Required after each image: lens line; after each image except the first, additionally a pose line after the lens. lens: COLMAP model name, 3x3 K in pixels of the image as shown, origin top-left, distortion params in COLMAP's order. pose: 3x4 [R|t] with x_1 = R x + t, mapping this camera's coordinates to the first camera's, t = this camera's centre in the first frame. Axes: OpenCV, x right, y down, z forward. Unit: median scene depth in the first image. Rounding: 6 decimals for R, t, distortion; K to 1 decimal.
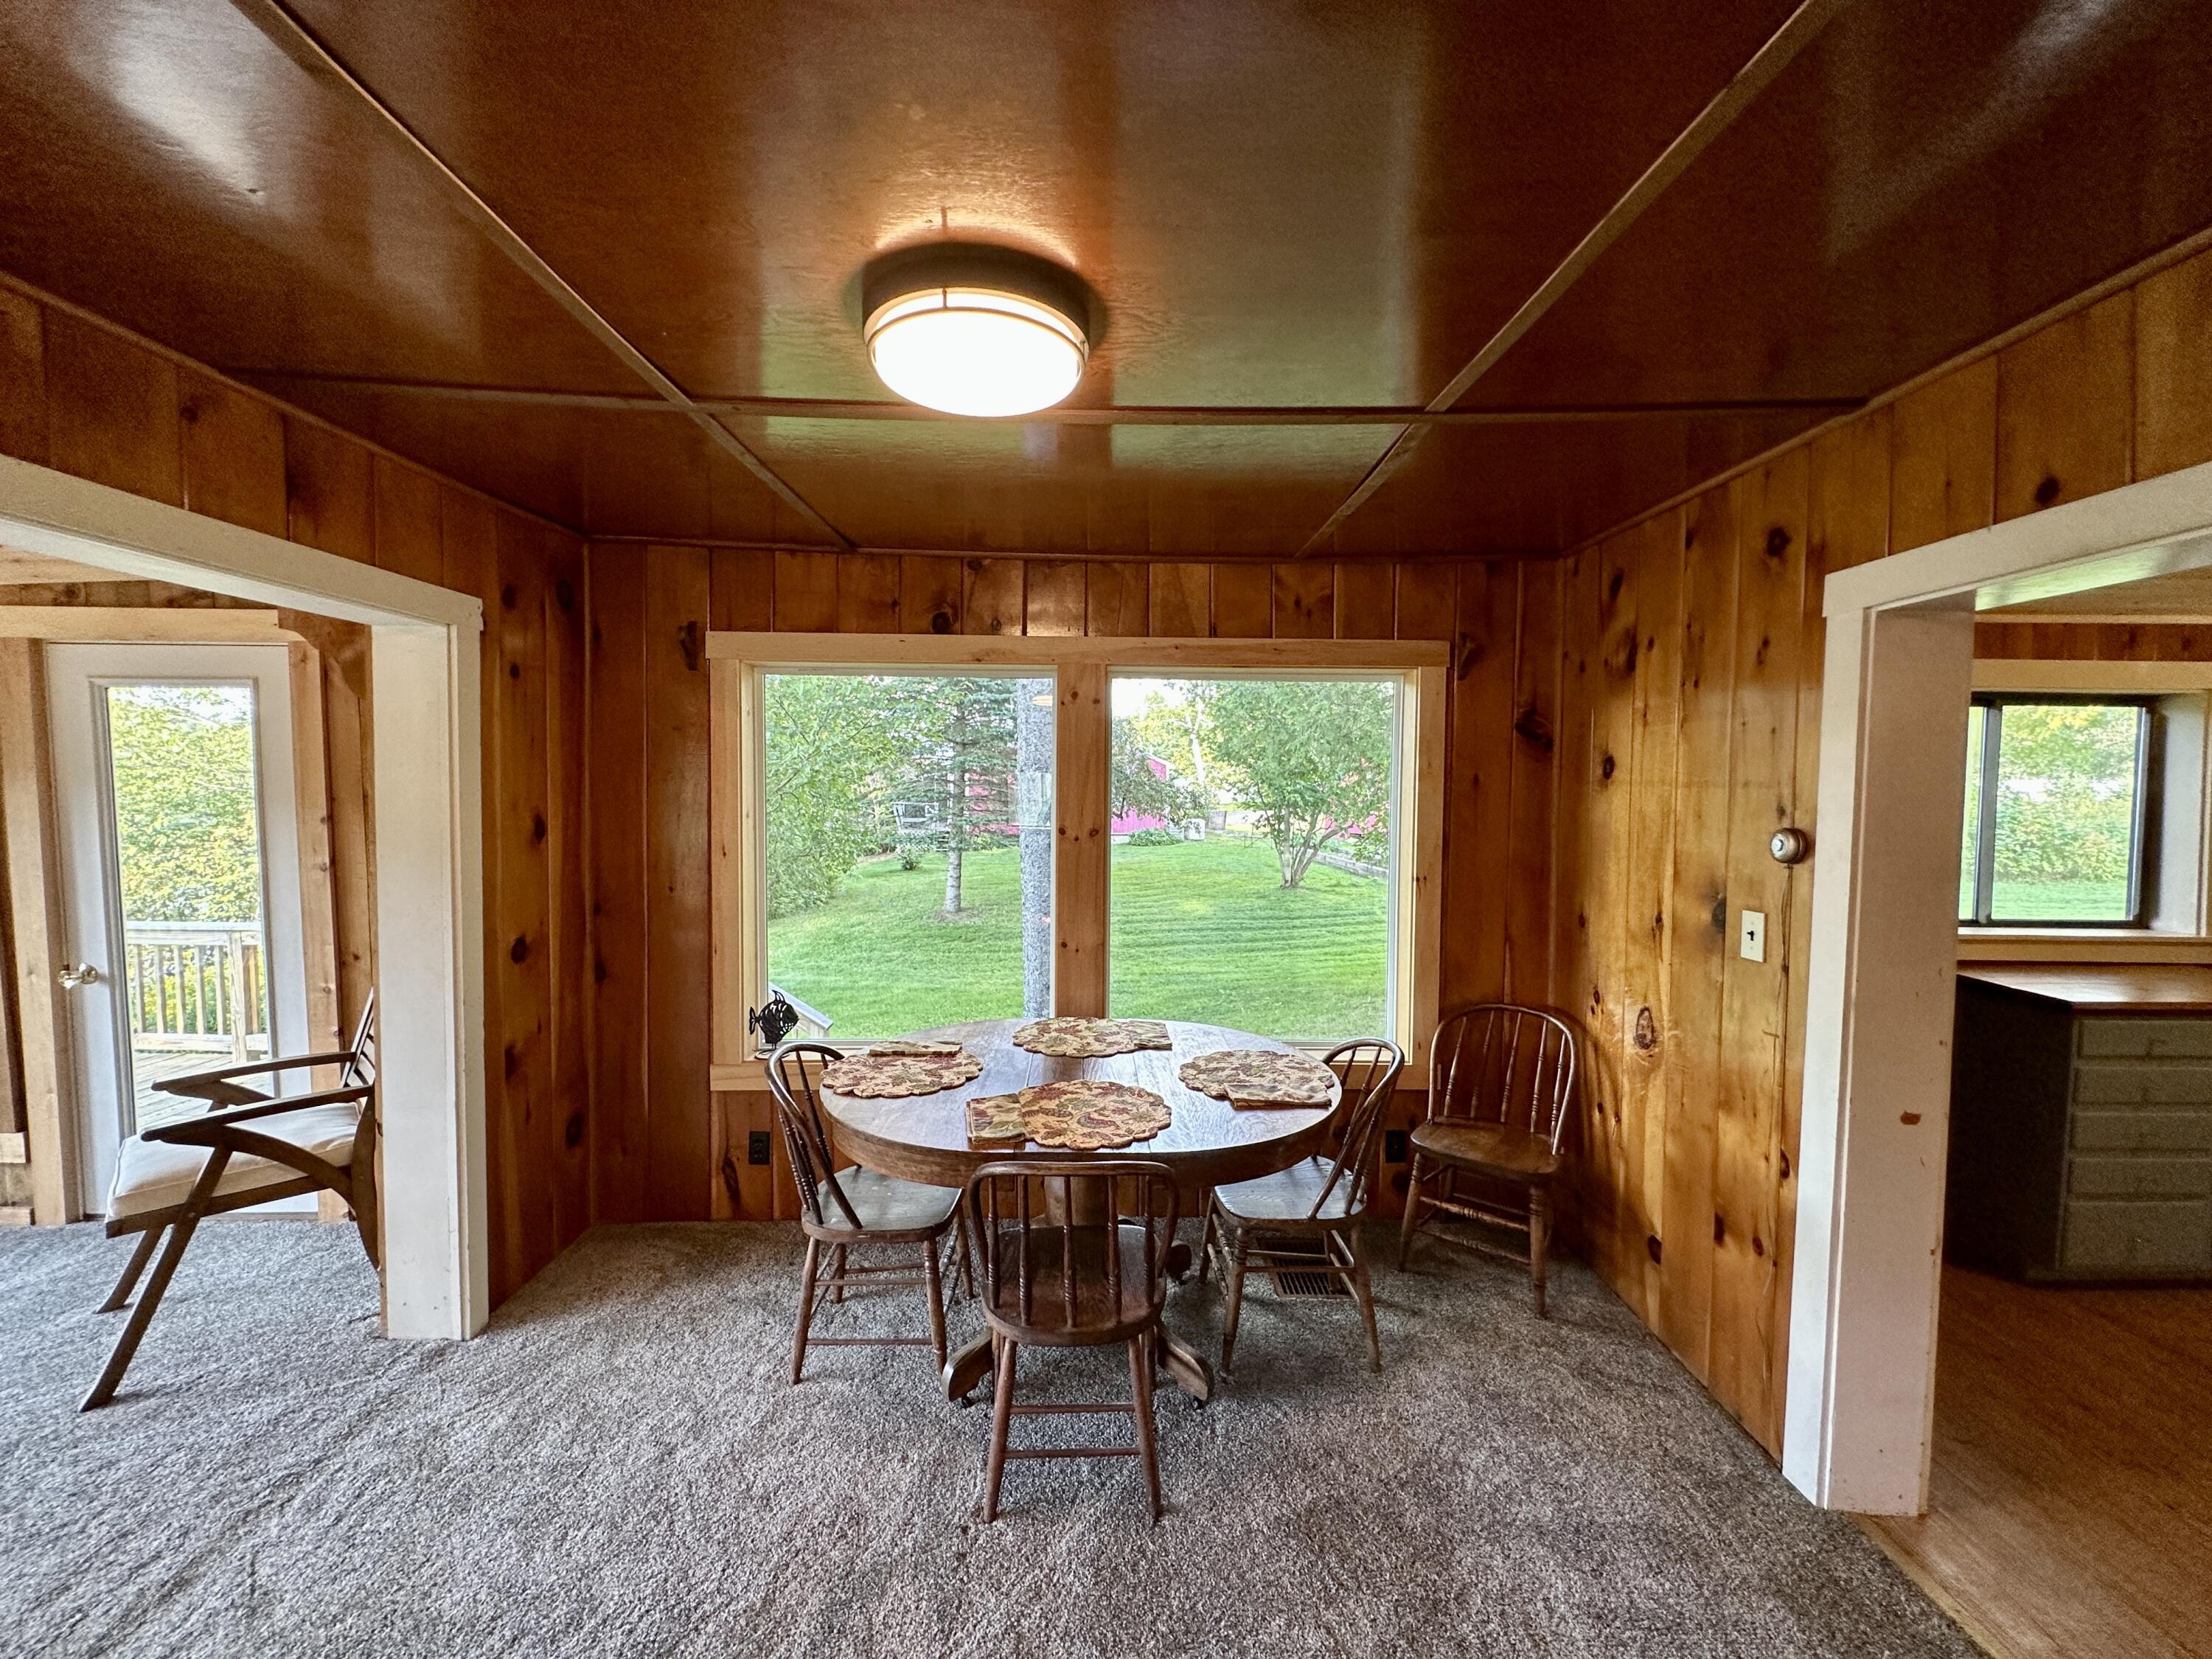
lens RADIAL K [[883.4, 0, 1104.7], [0, 883.4, 827.9], [0, 0, 1]] dist [-0.001567, 0.000628]
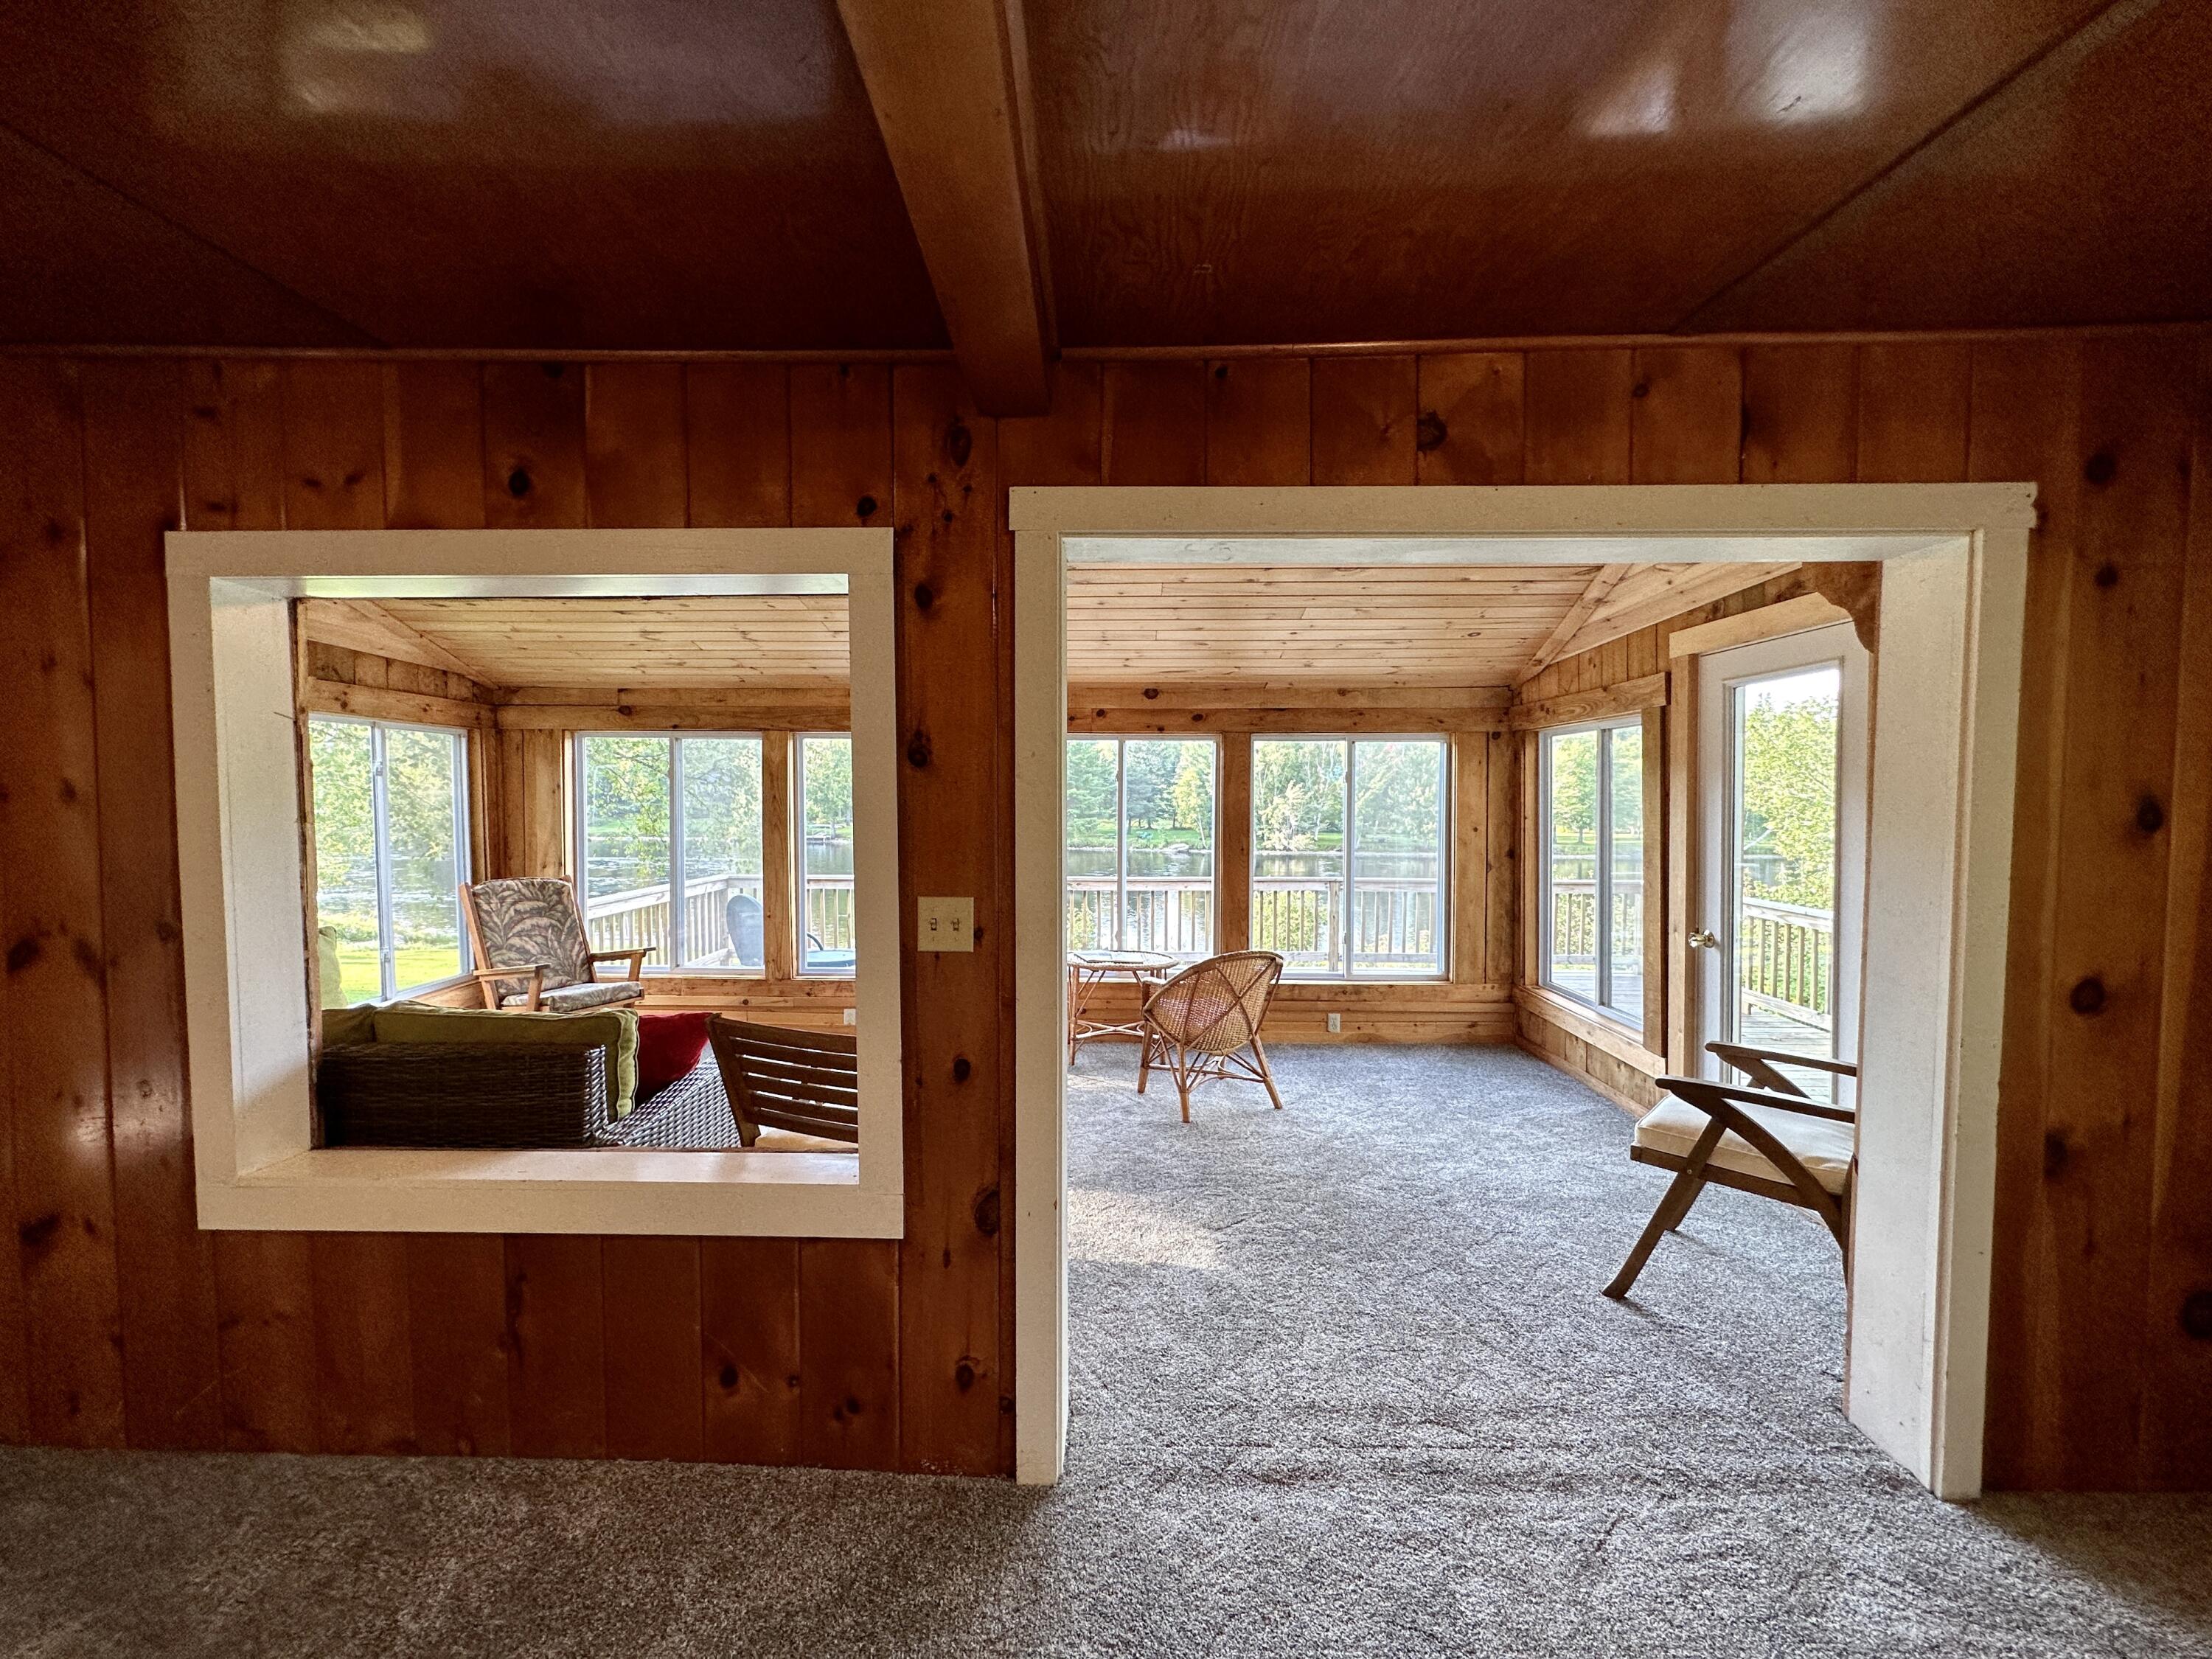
lens RADIAL K [[883.4, 0, 1104.7], [0, 883.4, 827.9], [0, 0, 1]] dist [-0.001567, 0.000628]
pose [[-0.021268, 0.029934, -0.999326, 0.018887], [-0.047294, 0.998403, 0.030913, 0.028697], [0.998655, 0.047919, -0.019819, 0.291881]]
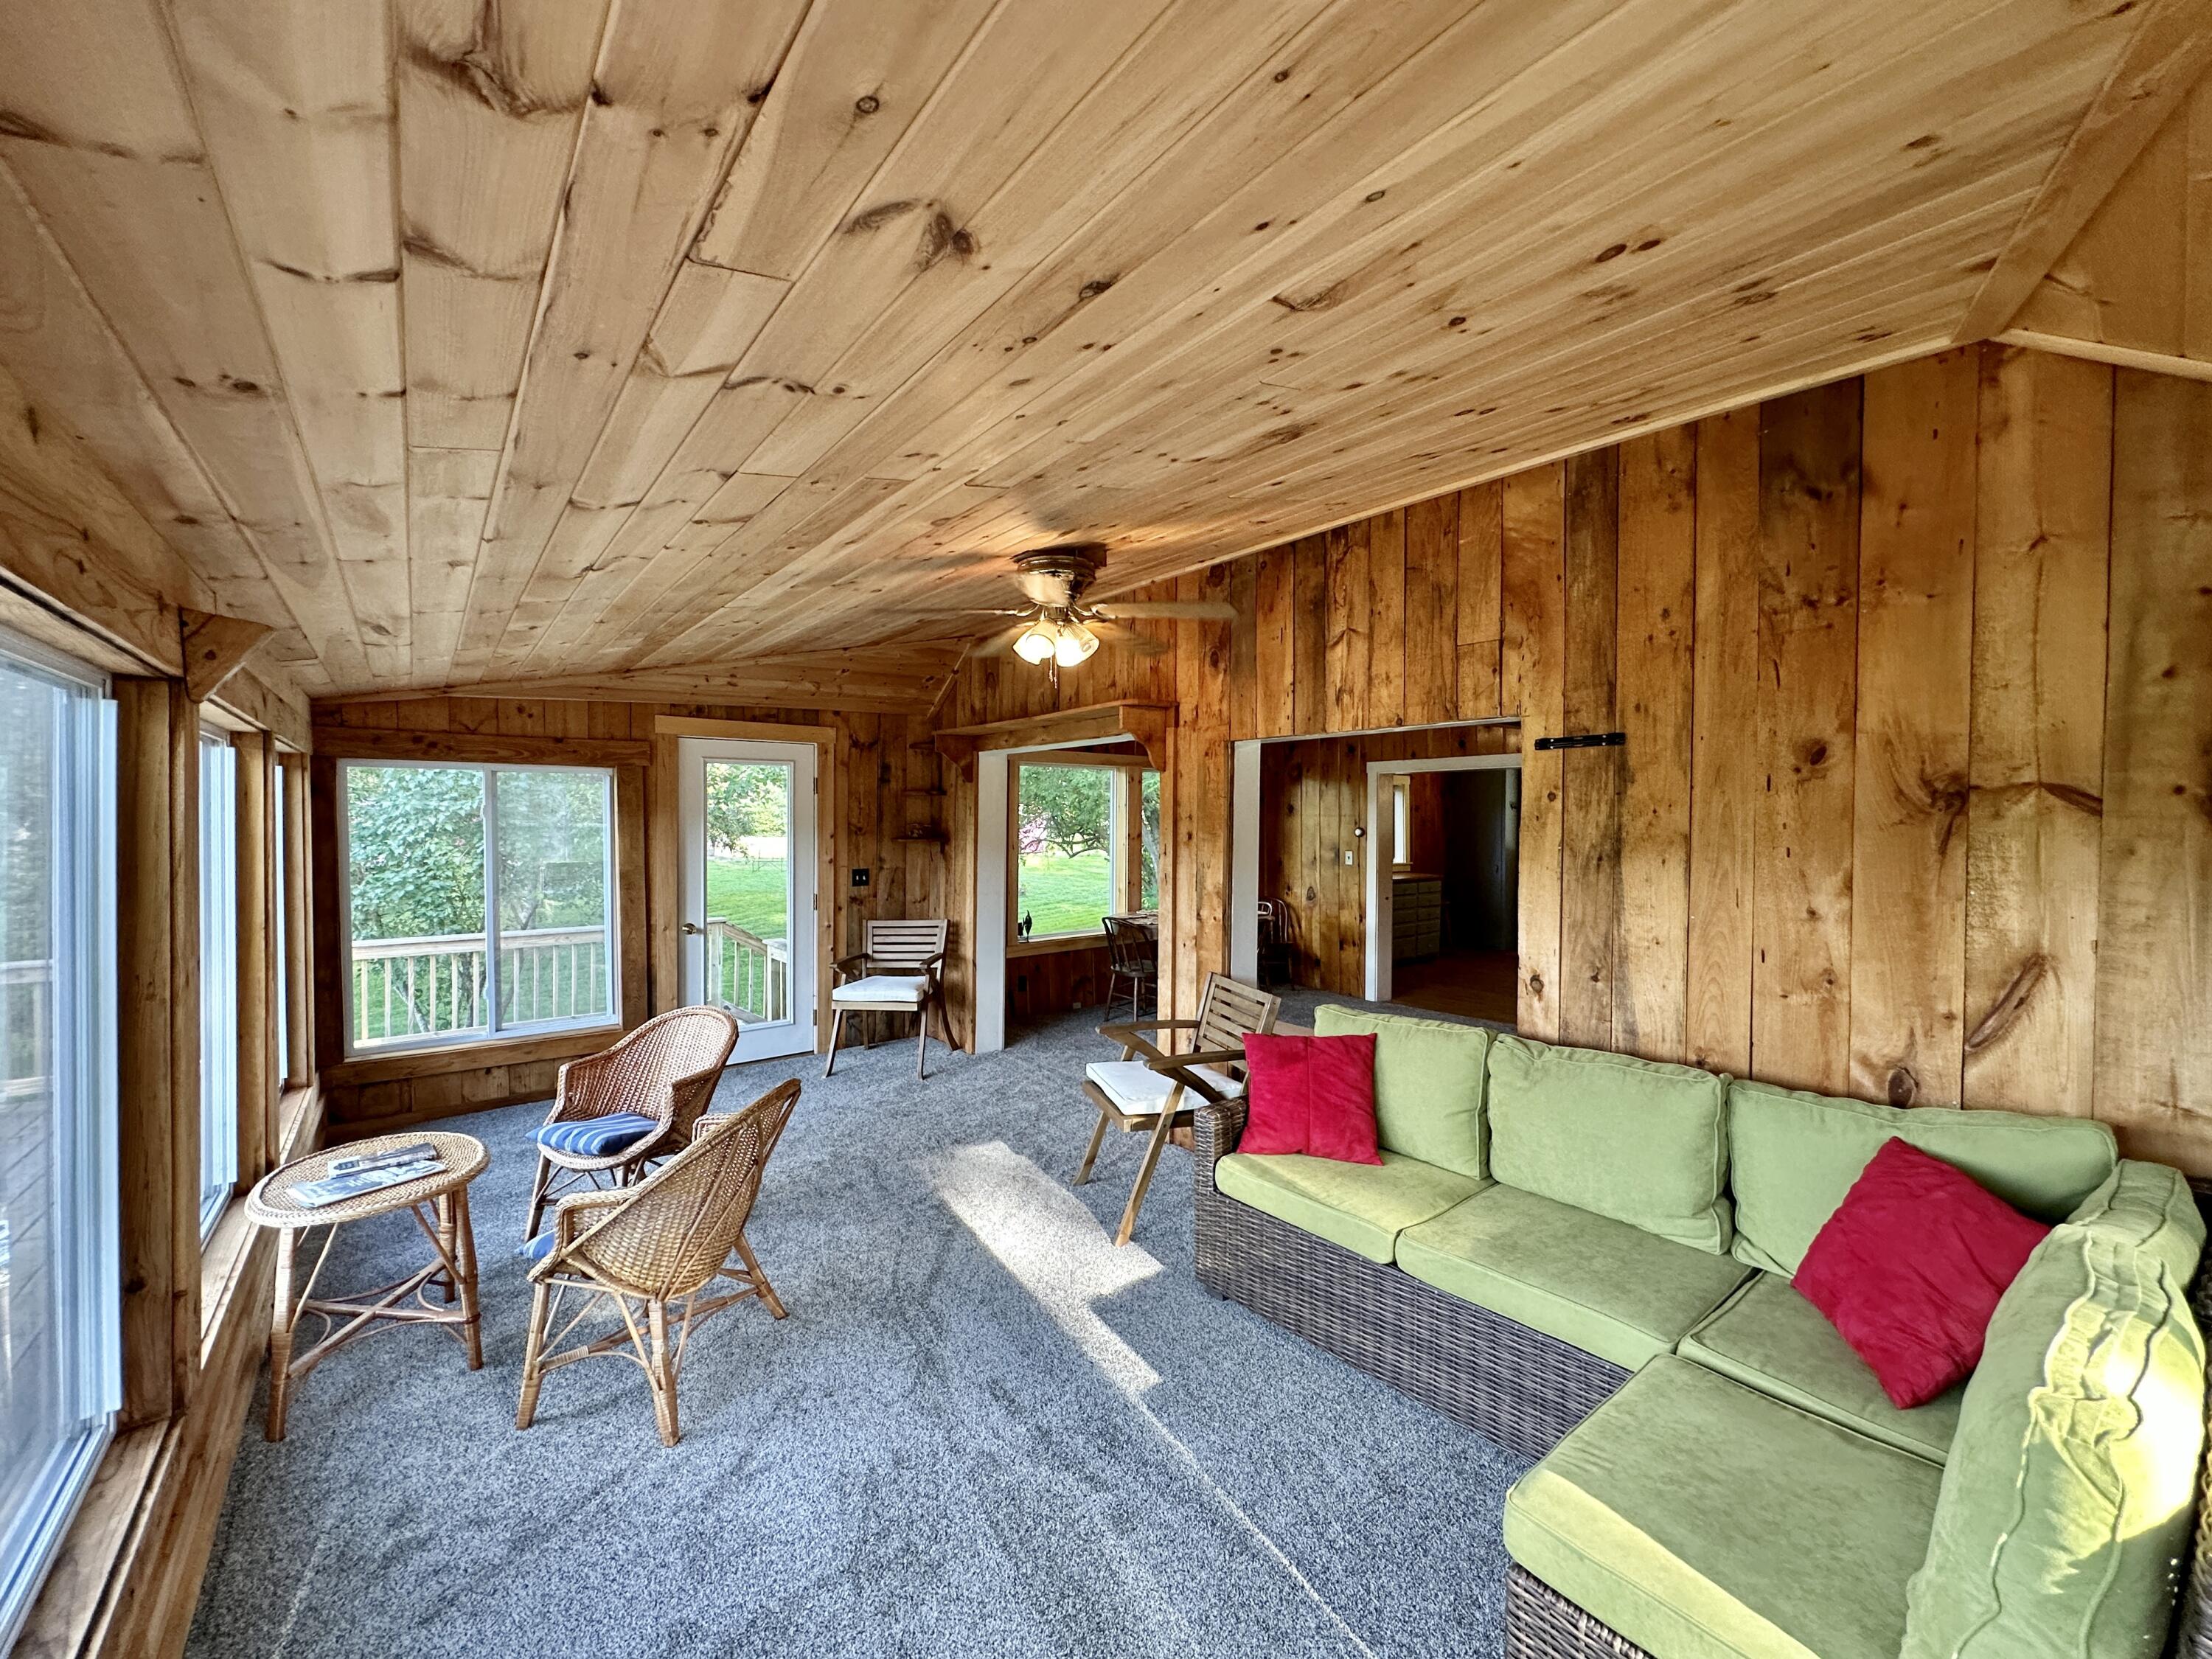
lens RADIAL K [[883.4, 0, 1104.7], [0, 883.4, 827.9], [0, 0, 1]] dist [-0.001567, 0.000628]
pose [[0.786705, -0.013687, 0.617177, -2.030367], [0.032293, 0.999298, -0.019003, 0.034591], [-0.616484, 0.034880, 0.786595, -1.087625]]
